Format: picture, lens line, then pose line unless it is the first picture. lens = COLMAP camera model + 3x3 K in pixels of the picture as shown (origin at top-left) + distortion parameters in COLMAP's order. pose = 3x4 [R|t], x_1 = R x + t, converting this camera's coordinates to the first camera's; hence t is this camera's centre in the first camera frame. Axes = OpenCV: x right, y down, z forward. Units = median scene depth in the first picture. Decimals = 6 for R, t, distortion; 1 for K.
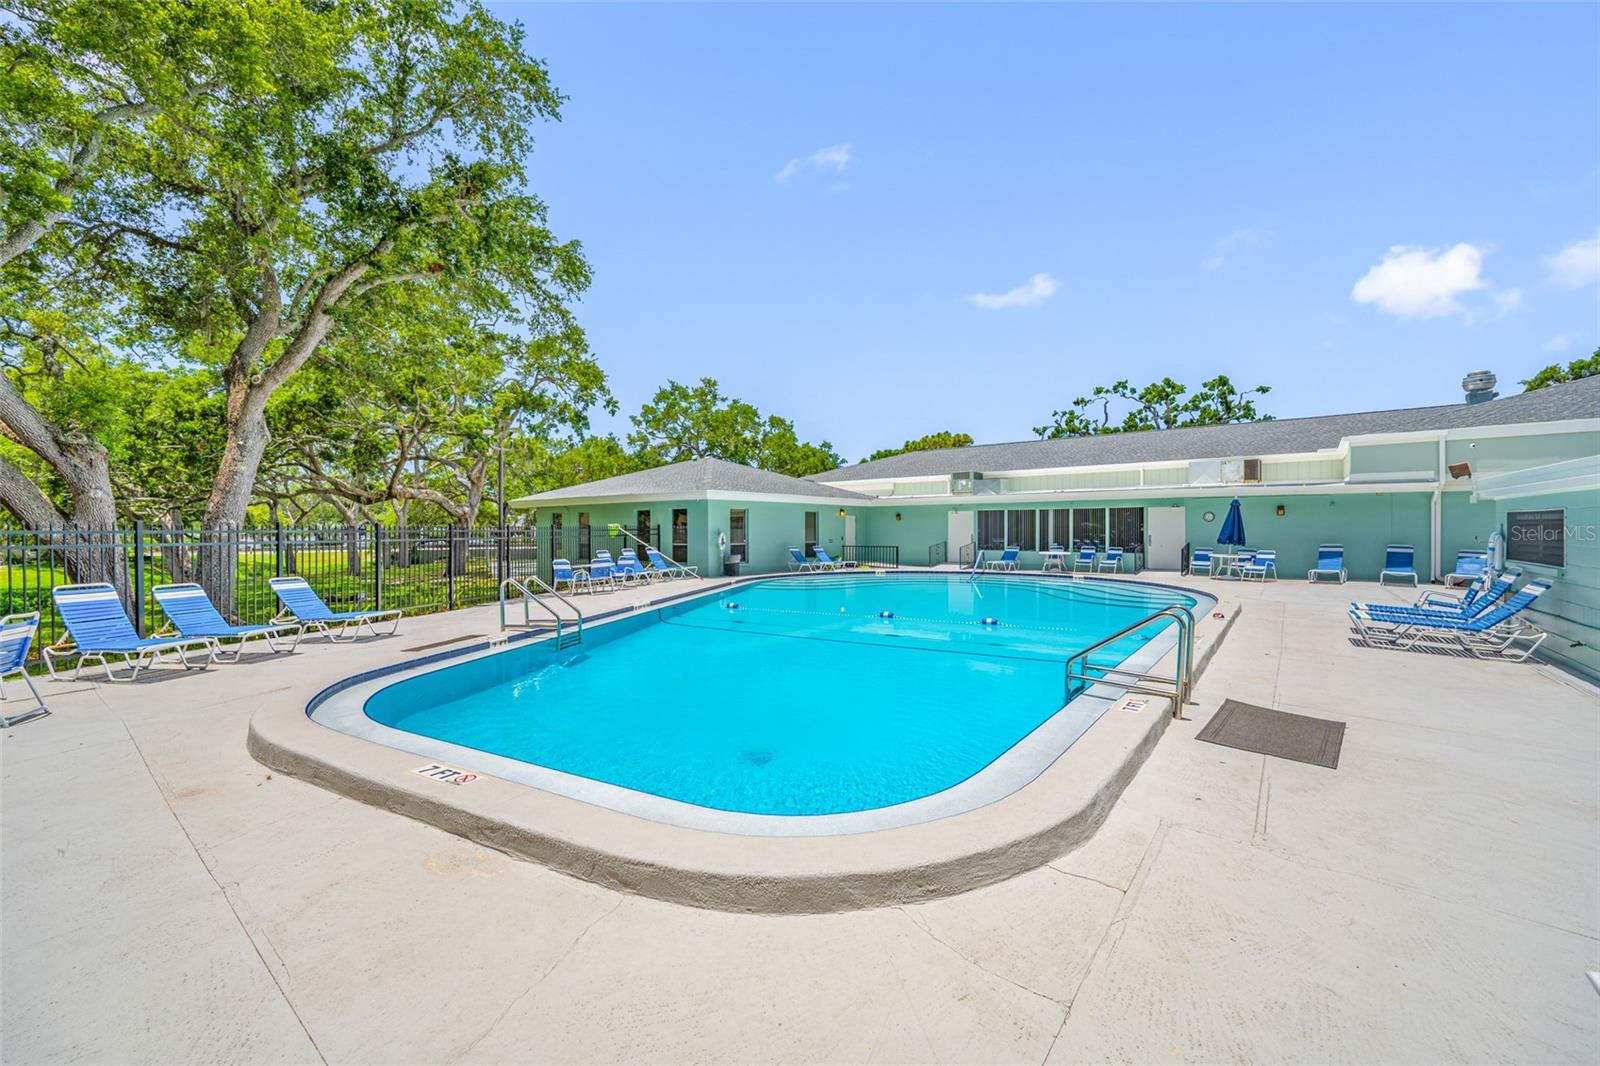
lens RADIAL K [[640.5, 0, 800.0], [0, 640.5, 533.0], [0, 0, 1]] dist [-0.001430, 0.000019]
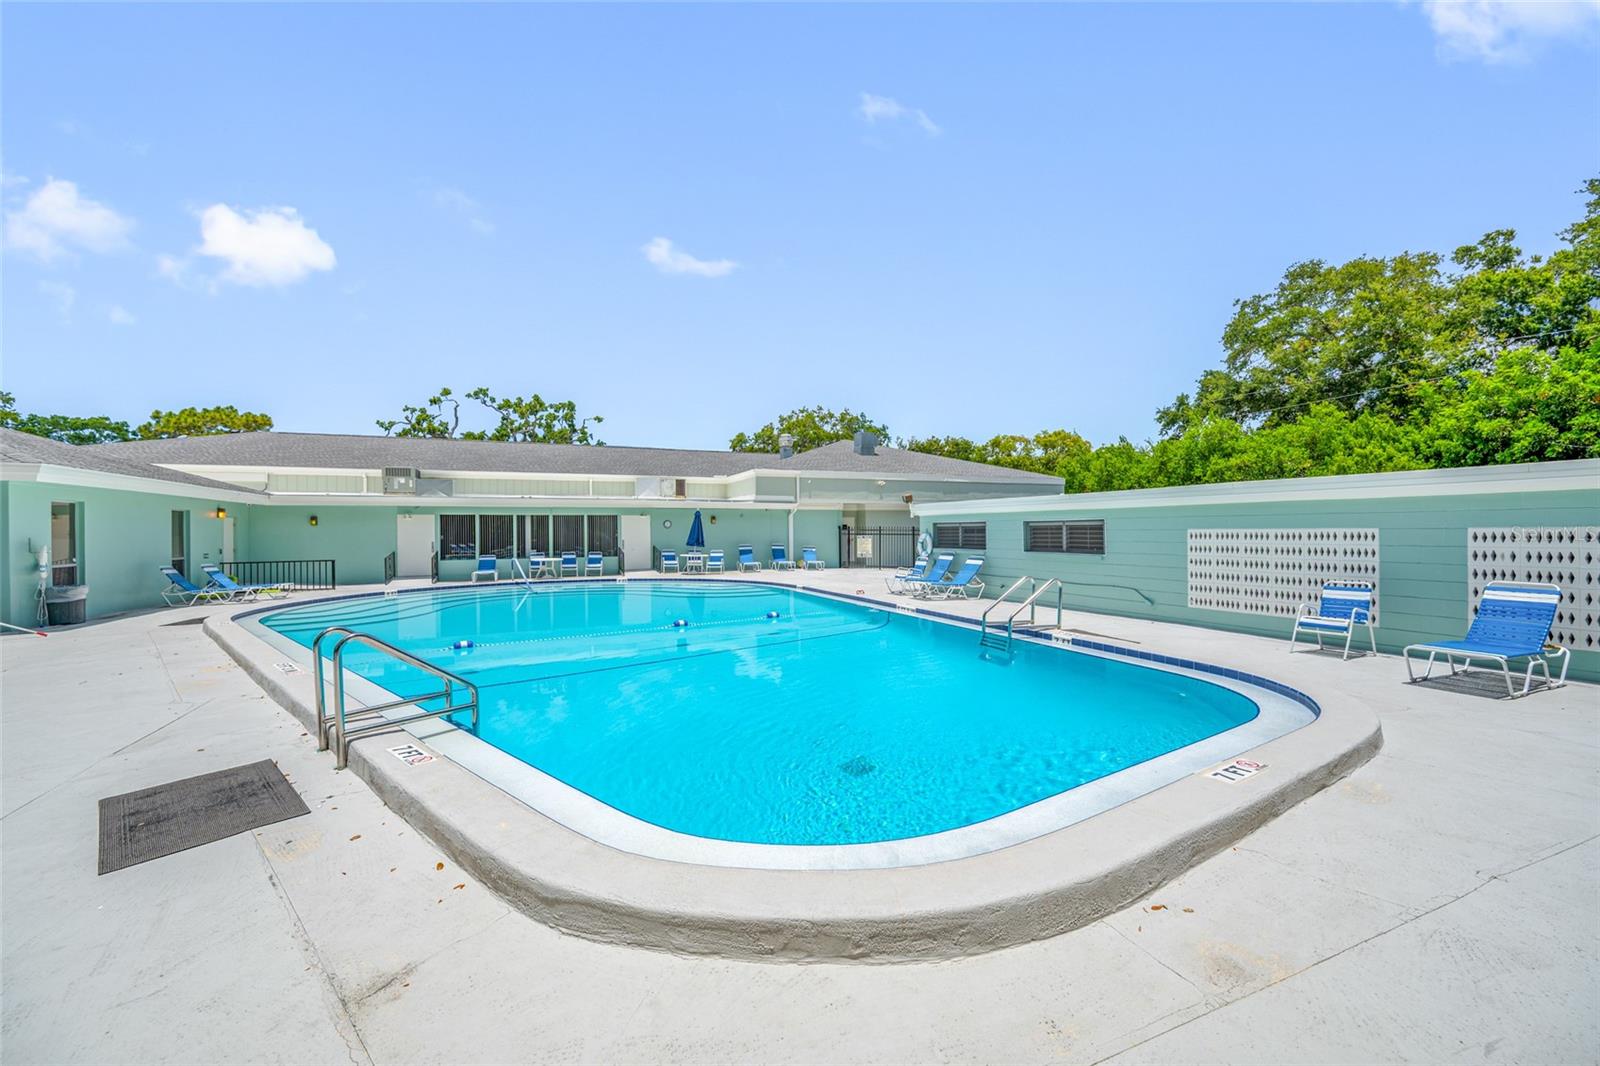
lens RADIAL K [[640.5, 0, 800.0], [0, 640.5, 533.0], [0, 0, 1]] dist [-0.001430, 0.000019]
pose [[0.472017, -0.002206, 0.881587, -0.273479], [0.013336, 0.999900, -0.004638, 0.000378], [-0.881489, 0.013946, 0.471999, 0.175537]]
